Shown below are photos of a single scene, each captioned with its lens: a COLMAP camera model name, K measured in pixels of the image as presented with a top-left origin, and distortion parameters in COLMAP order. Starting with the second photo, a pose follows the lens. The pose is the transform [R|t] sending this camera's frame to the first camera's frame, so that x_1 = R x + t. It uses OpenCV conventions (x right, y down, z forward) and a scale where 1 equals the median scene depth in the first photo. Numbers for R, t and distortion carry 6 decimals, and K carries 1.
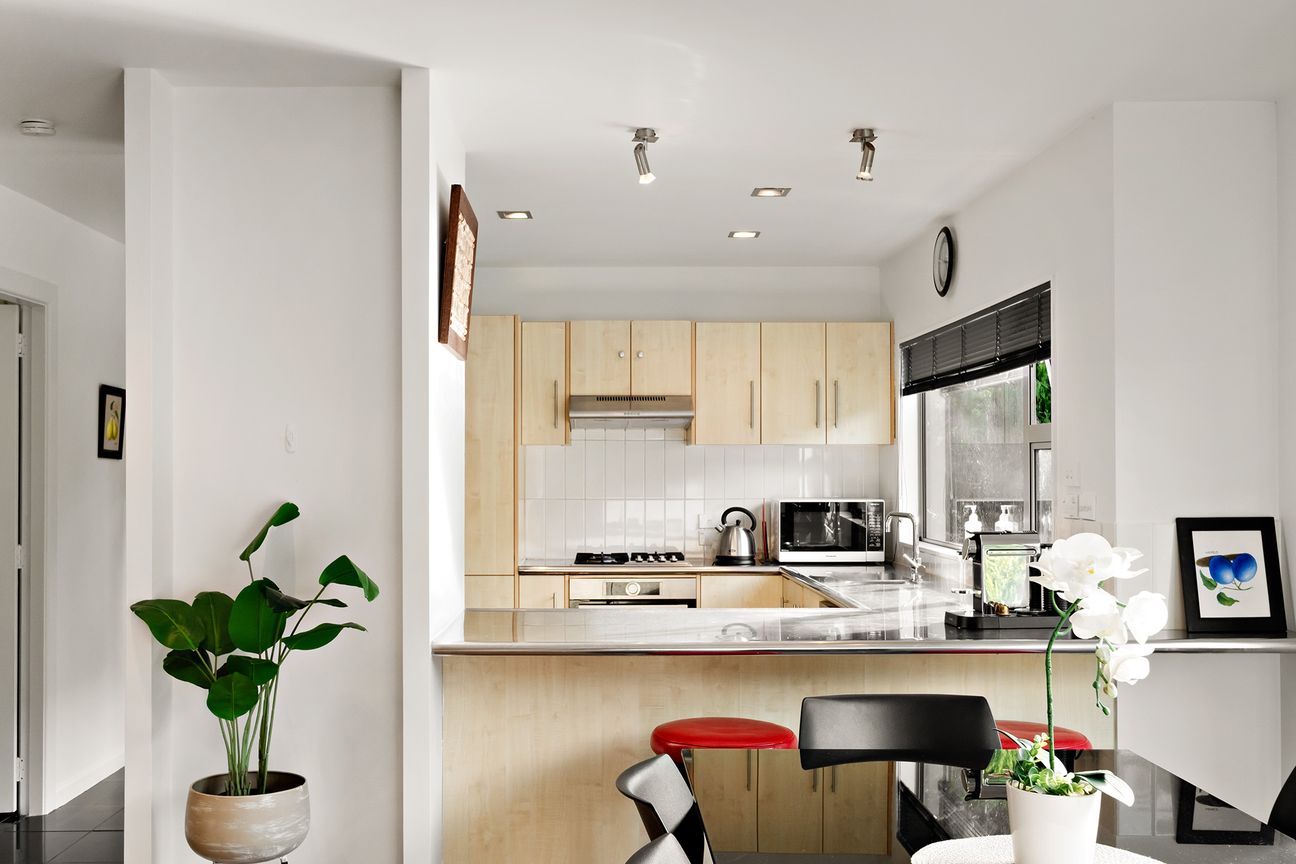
lens RADIAL K [[1373.4, 0, 648.4], [0, 1373.4, 460.6], [0, 0, 1]] dist [-0.001386, 0.009822]
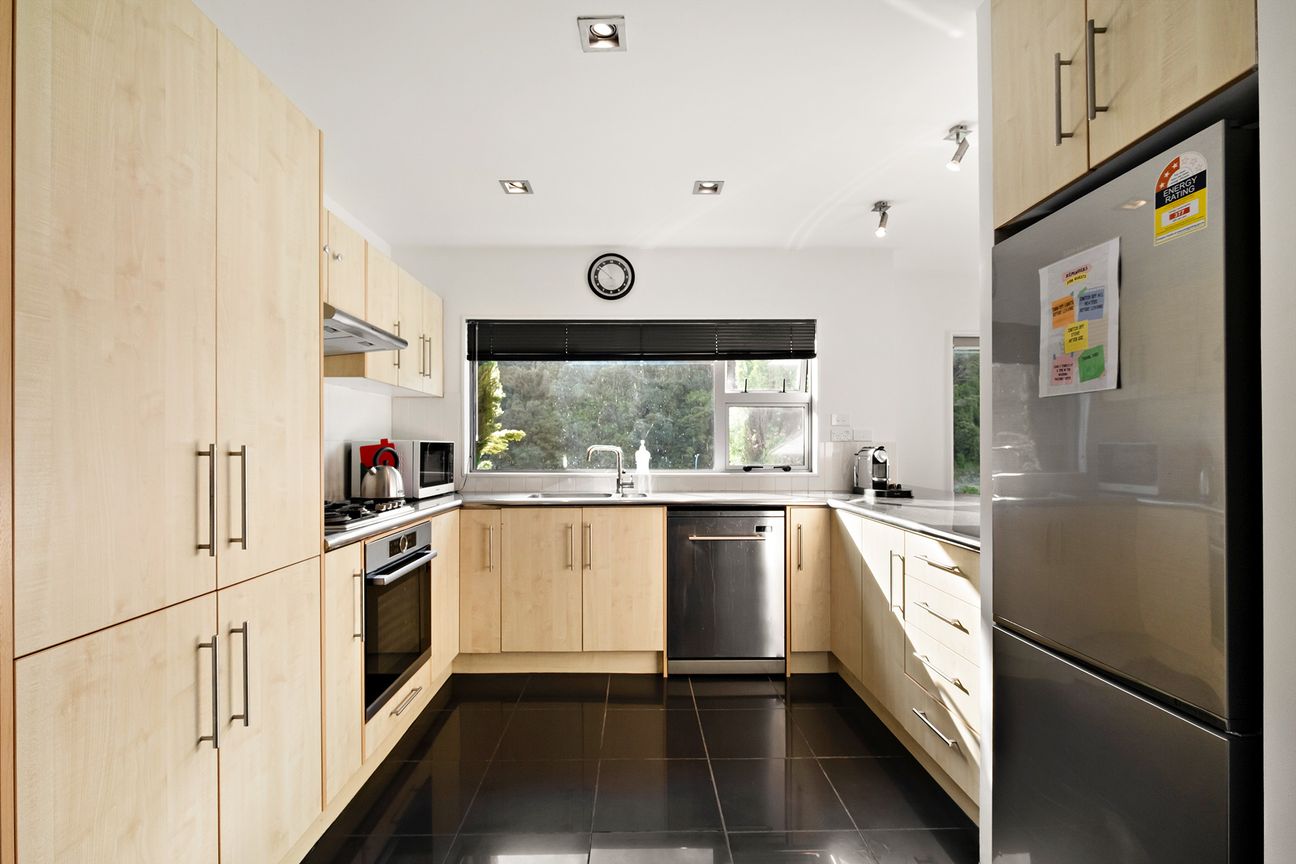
lens RADIAL K [[575.0, 0, 647.6], [0, 575.0, 456.3], [0, 0, 1]] dist [0.015776, -0.021469]
pose [[0.003754, -0.011252, 0.999930, -0.527880], [-0.002913, 0.999932, 0.011263, 0.054457], [-0.999989, -0.002955, 0.003721, 1.255965]]
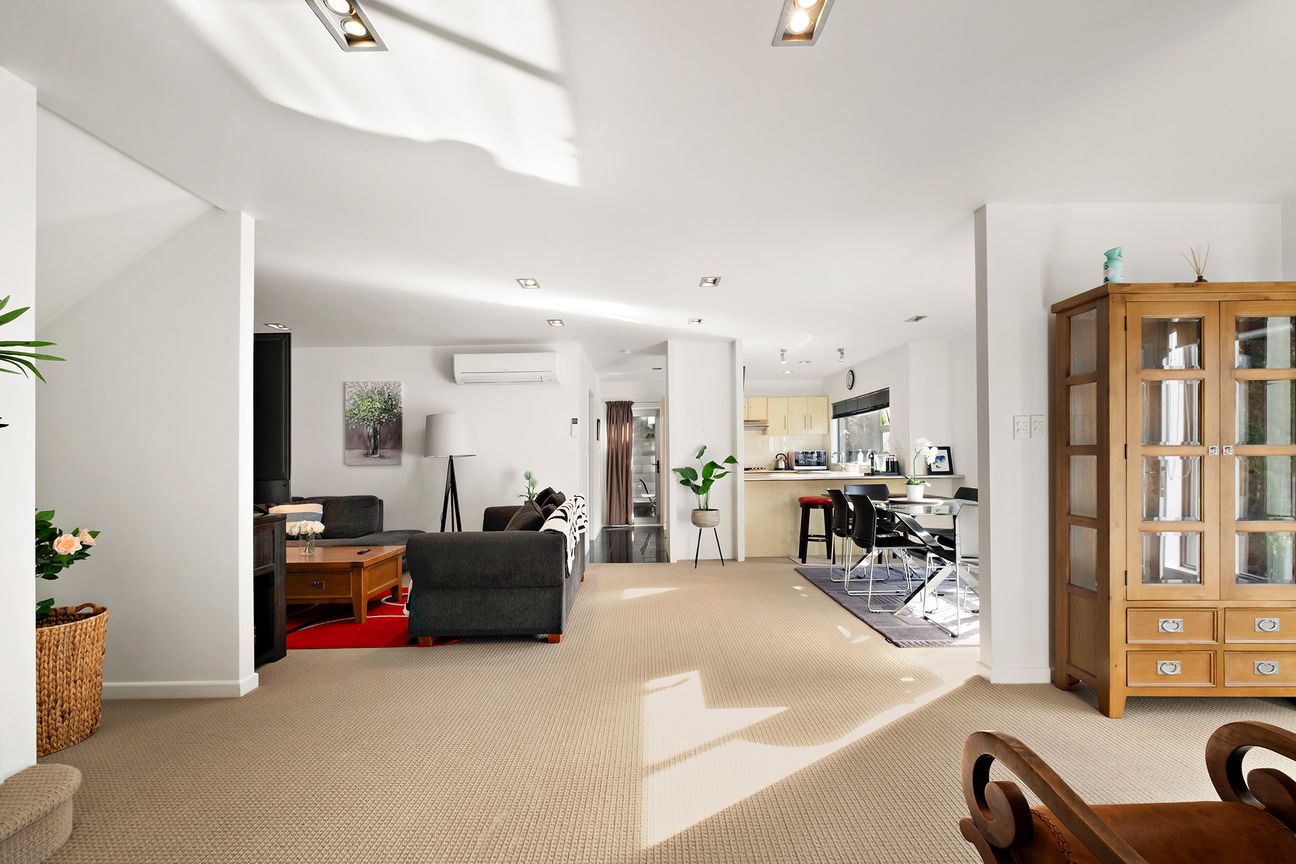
lens RADIAL K [[575.0, 0, 647.6], [0, 575.0, 456.3], [0, 0, 1]] dist [0.015776, -0.021469]
pose [[0.999477, -0.008249, -0.031279, -0.336878], [0.008397, 0.999954, 0.004600, 0.049993], [0.031239, -0.004860, 0.999500, -0.637192]]
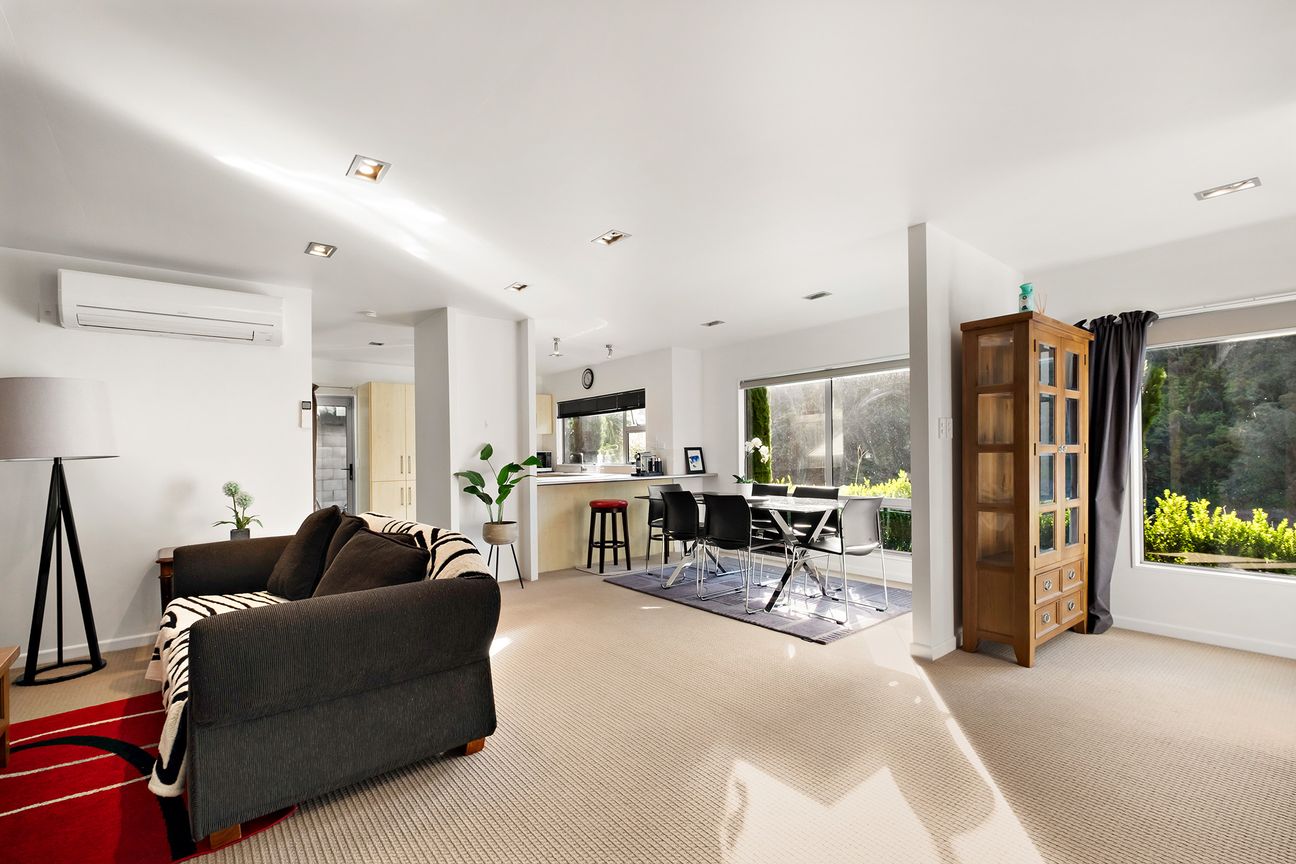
lens RADIAL K [[575.0, 0, 647.6], [0, 575.0, 456.3], [0, 0, 1]] dist [0.015776, -0.021469]
pose [[0.793253, -0.011436, 0.608785, -0.712349], [0.009203, 0.999935, 0.006793, 0.051412], [-0.608823, 0.000214, 0.793306, -0.301806]]
